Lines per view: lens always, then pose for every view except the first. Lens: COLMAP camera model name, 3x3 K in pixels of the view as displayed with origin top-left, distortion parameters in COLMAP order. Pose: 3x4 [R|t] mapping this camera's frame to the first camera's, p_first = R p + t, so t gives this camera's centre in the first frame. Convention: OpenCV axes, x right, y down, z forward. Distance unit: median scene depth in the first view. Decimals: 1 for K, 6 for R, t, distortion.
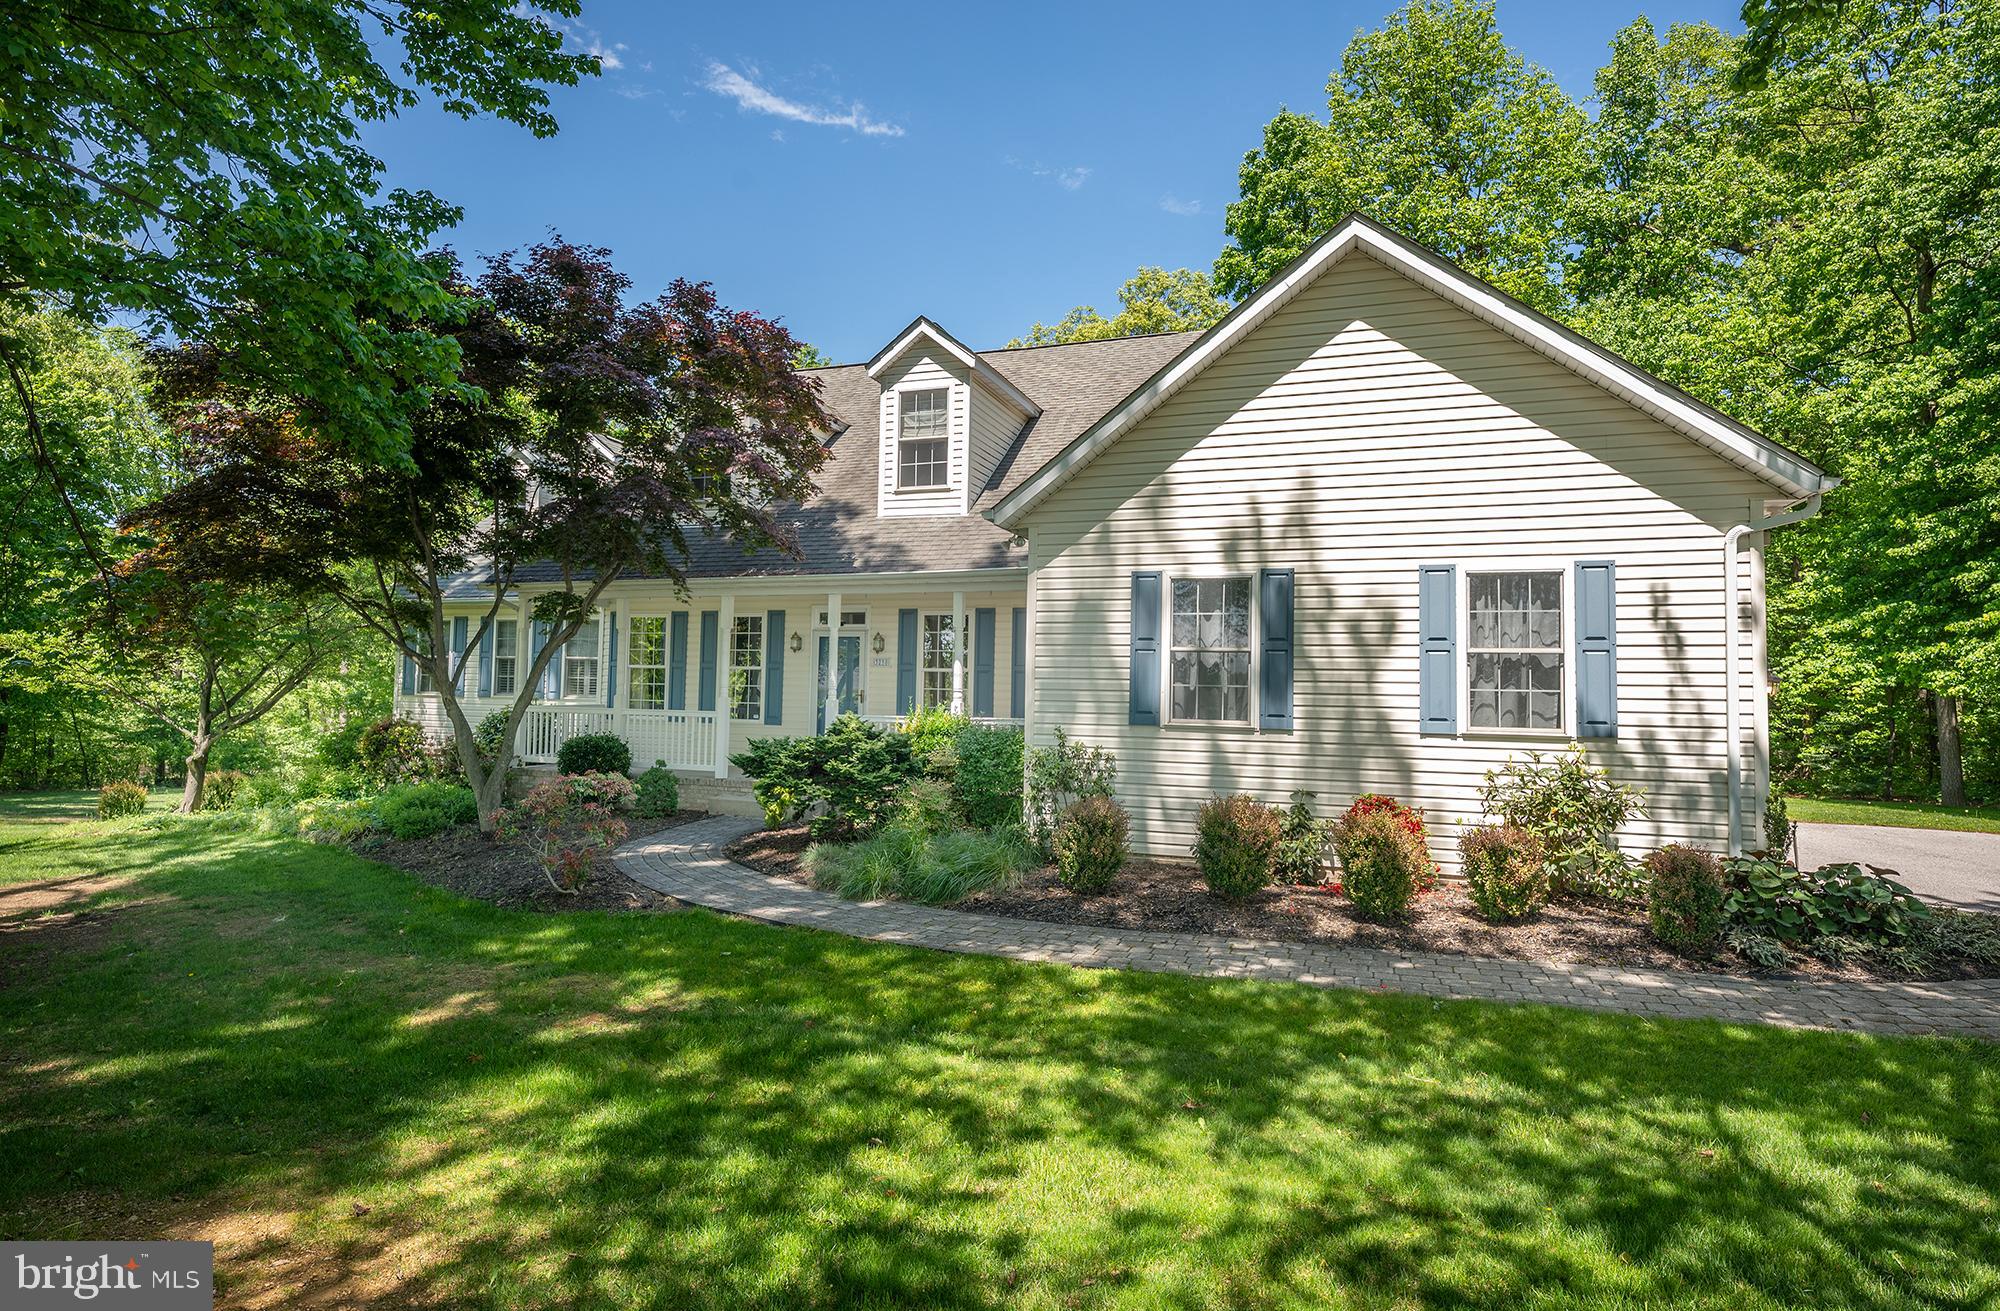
lens RADIAL K [[1045.5, 0, 989.9], [0, 1045.5, 659.1], [0, 0, 1]] dist [-0.002999, 0.000225]
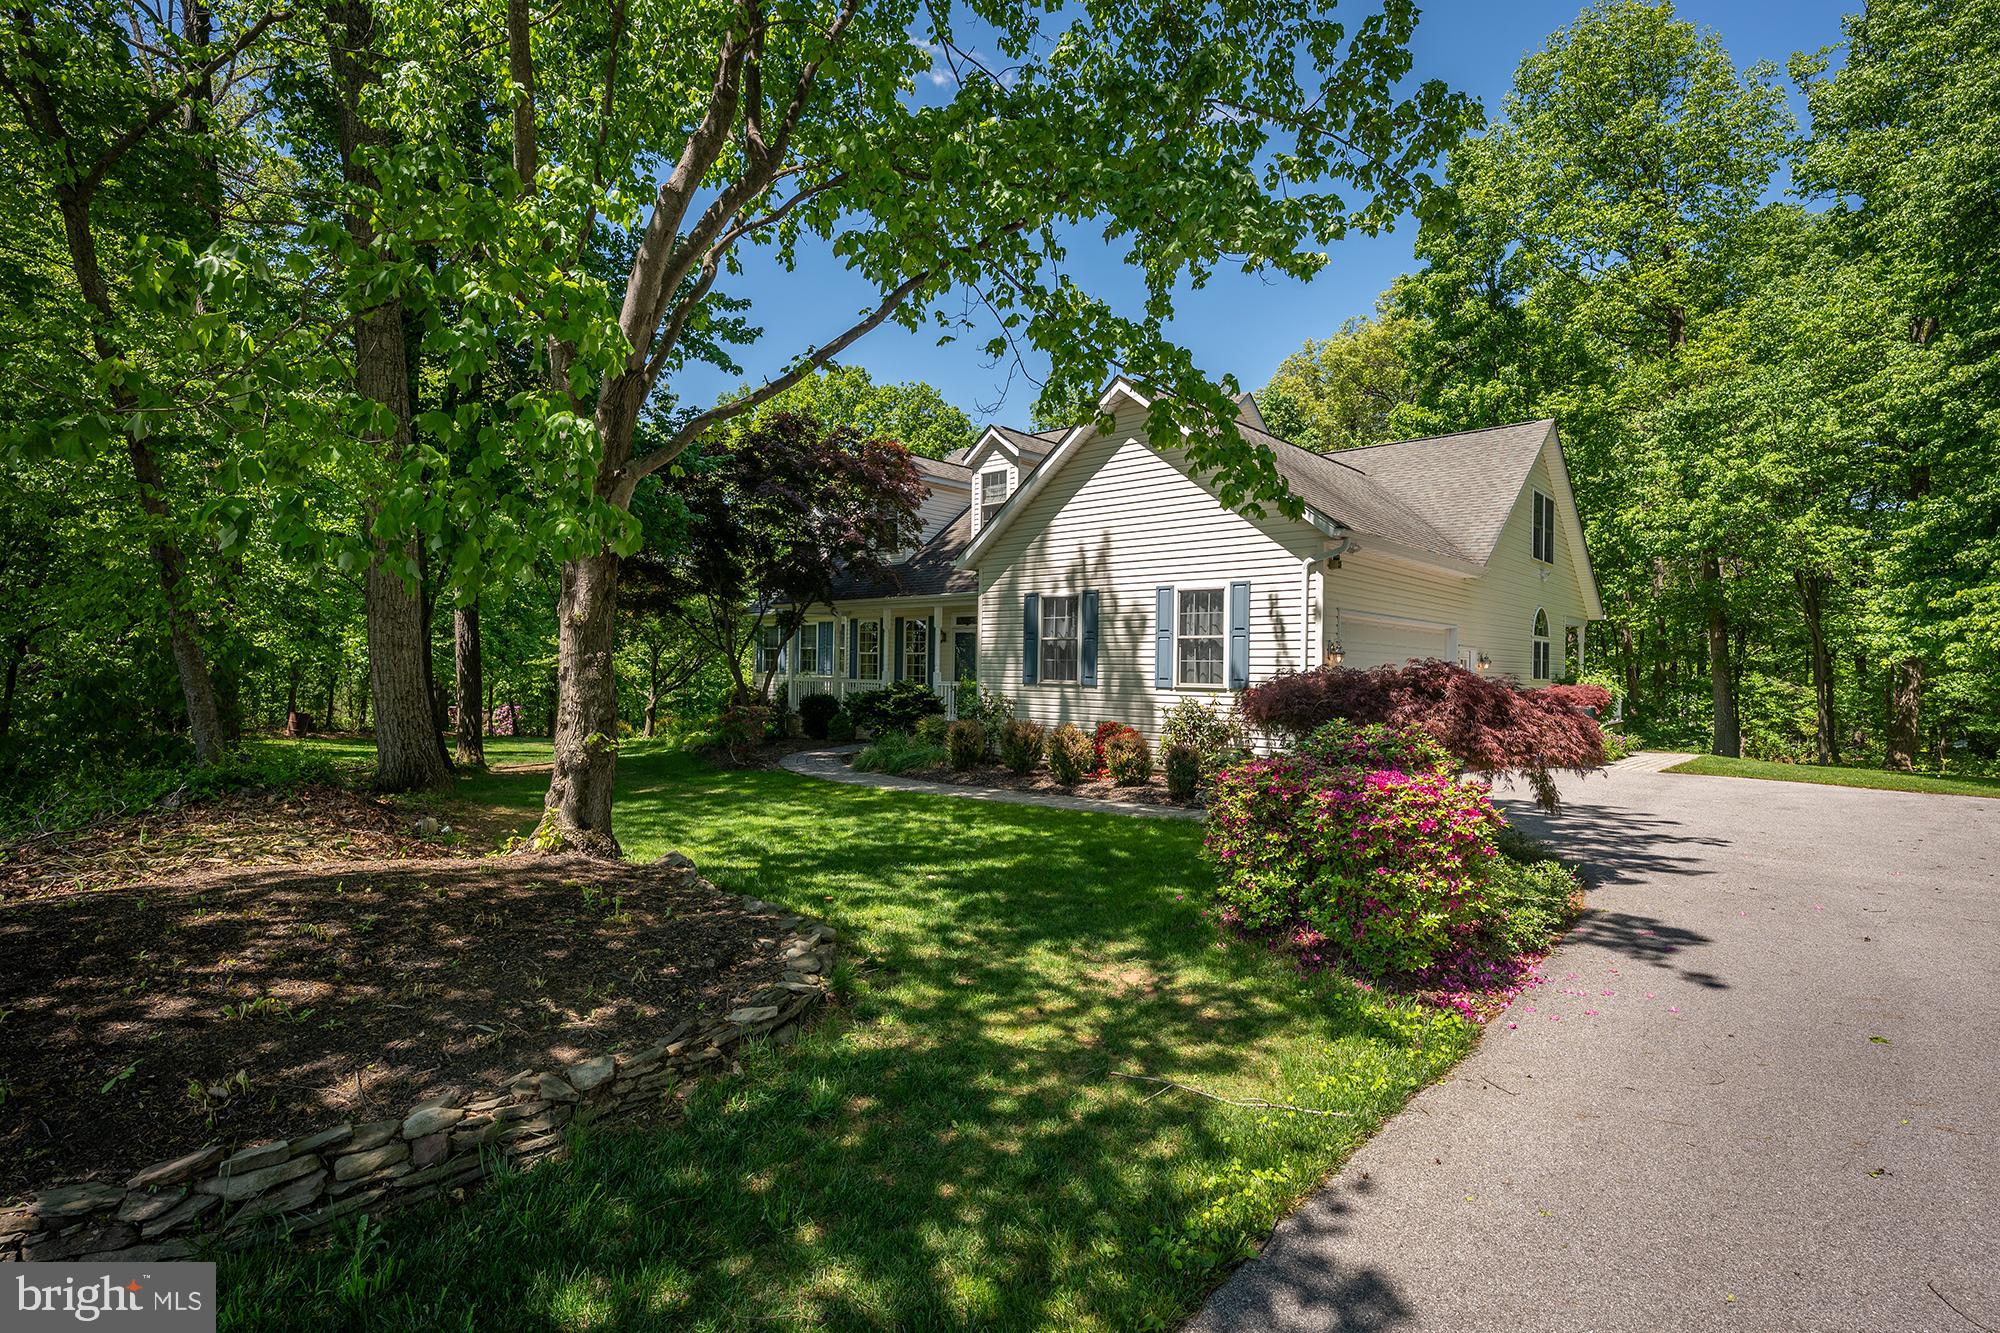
lens RADIAL K [[1011.7, 0, 1004.7], [0, 1011.7, 665.3], [0, 0, 1]] dist [-0.002365, -0.000509]
pose [[0.921781, -0.005845, -0.387668, 0.725812], [0.013190, 0.999780, 0.016290, 0.005902], [0.387488, -0.020129, 0.921655, -0.519764]]
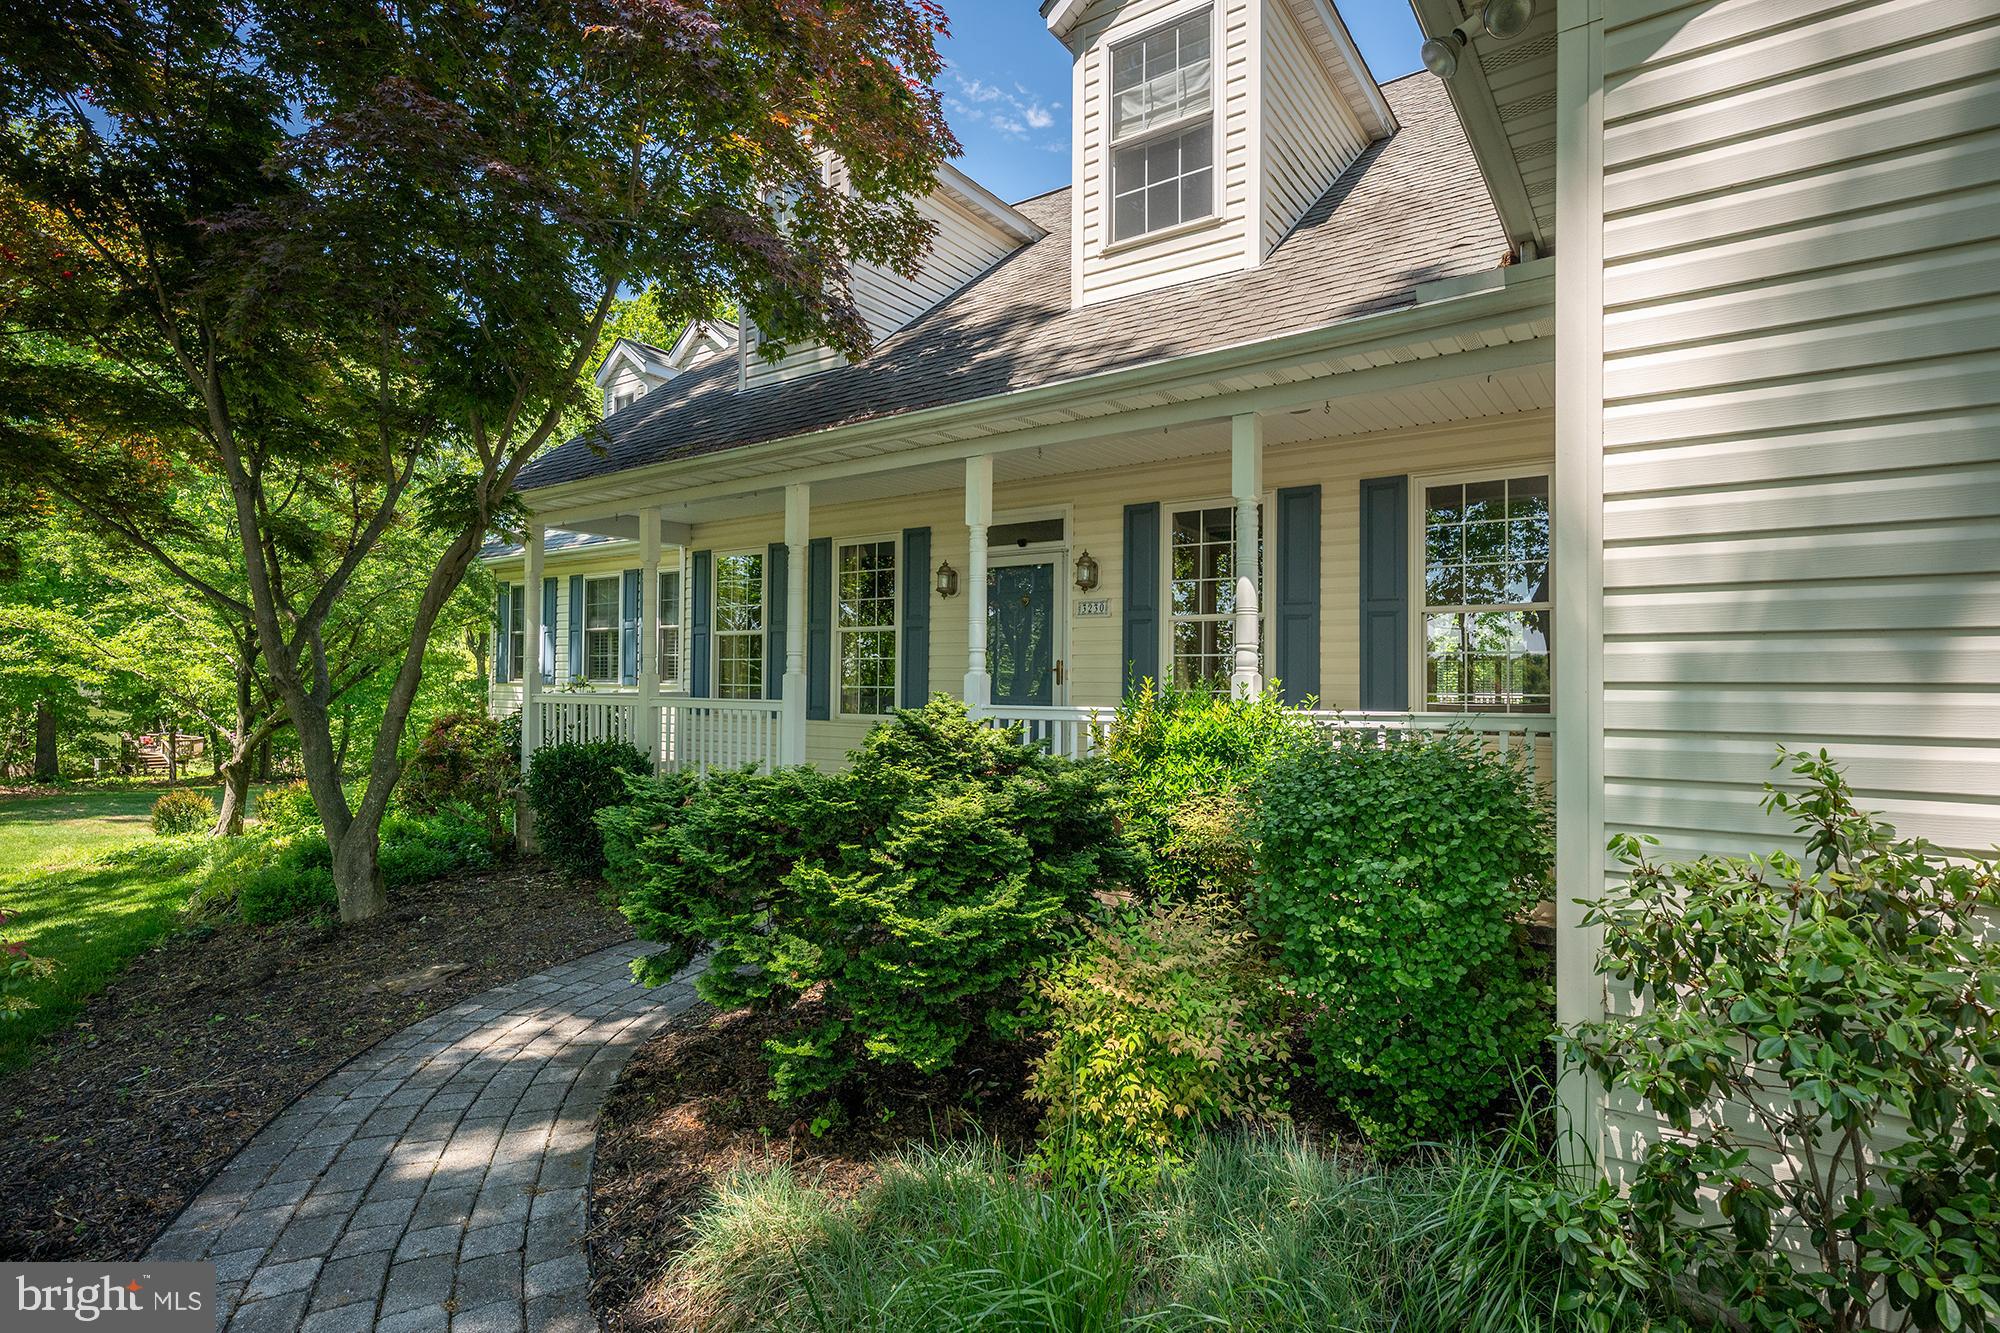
lens RADIAL K [[1011.7, 0, 940.6], [0, 1011.7, 664.4], [0, 0, 1]] dist [-0.002365, -0.000509]
pose [[0.952075, -0.016350, -0.305427, -0.029945], [0.019543, 0.999782, 0.007398, 0.039917], [0.305240, -0.013013, 0.952187, 0.717343]]
